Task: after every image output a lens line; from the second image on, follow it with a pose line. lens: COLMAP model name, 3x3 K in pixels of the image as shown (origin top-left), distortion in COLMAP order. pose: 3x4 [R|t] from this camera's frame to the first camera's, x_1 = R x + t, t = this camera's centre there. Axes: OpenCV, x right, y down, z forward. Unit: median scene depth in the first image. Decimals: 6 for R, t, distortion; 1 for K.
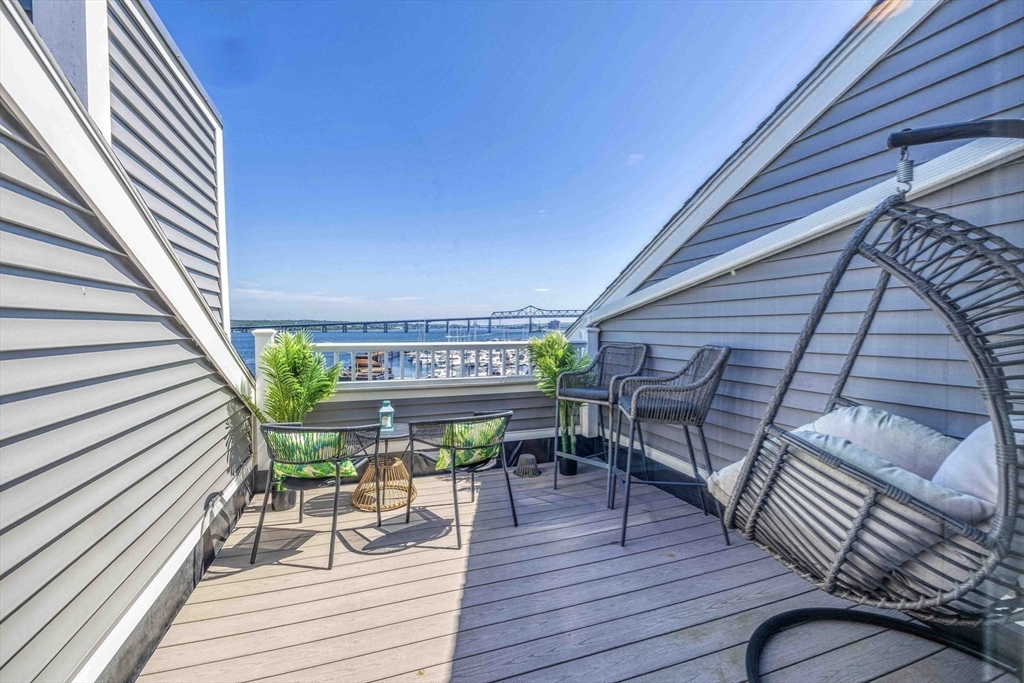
lens RADIAL K [[427.6, 0, 511.6], [0, 427.6, 337.1], [0, 0, 1]] dist [-0.000147, -0.000157]
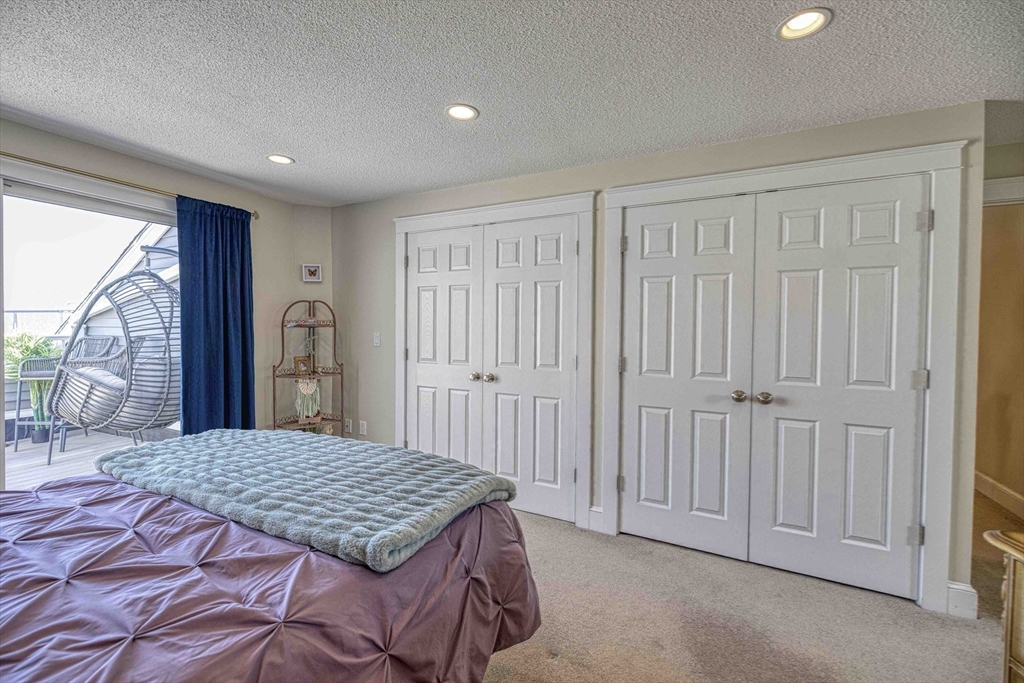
lens RADIAL K [[427.6, 0, 510.7], [0, 427.6, 338.2], [0, 0, 1]] dist [-0.000147, -0.000157]
pose [[0.732343, -0.014661, 0.680778, 0.054155], [0.011112, 0.999892, 0.009579, 0.004190], [-0.680846, 0.000550, 0.732427, -0.160118]]
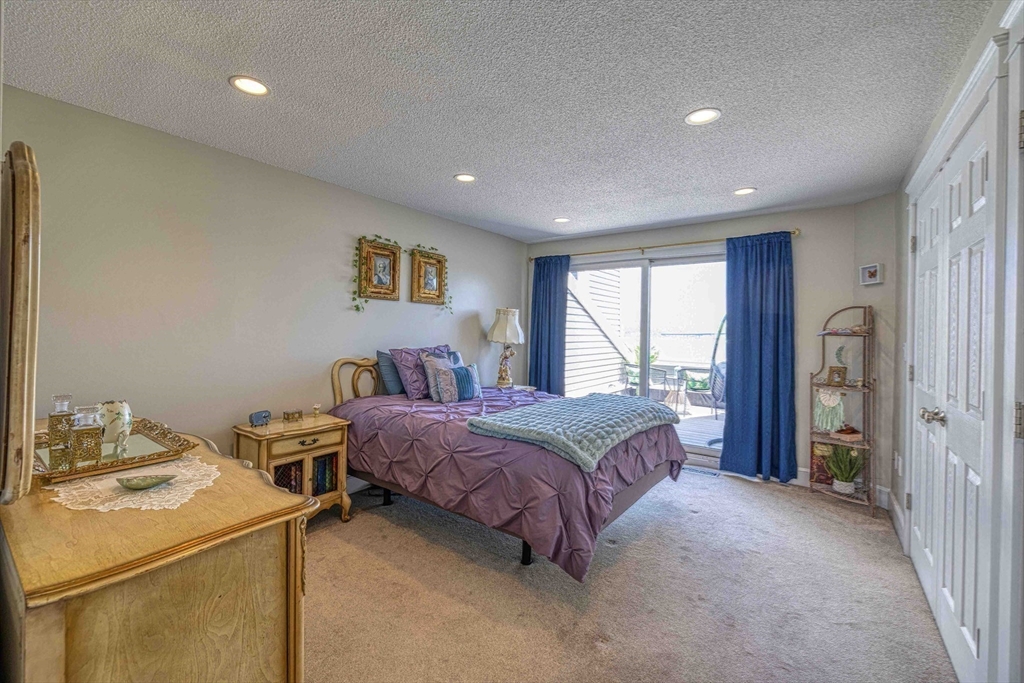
lens RADIAL K [[427.6, 0, 508.3], [0, 427.6, 335.2], [0, 0, 1]] dist [-0.000147, -0.000157]
pose [[0.554564, 0.011891, -0.832056, 0.180698], [-0.033276, 0.999415, -0.007896, 0.005763], [0.831476, 0.032066, 0.554635, -0.171207]]
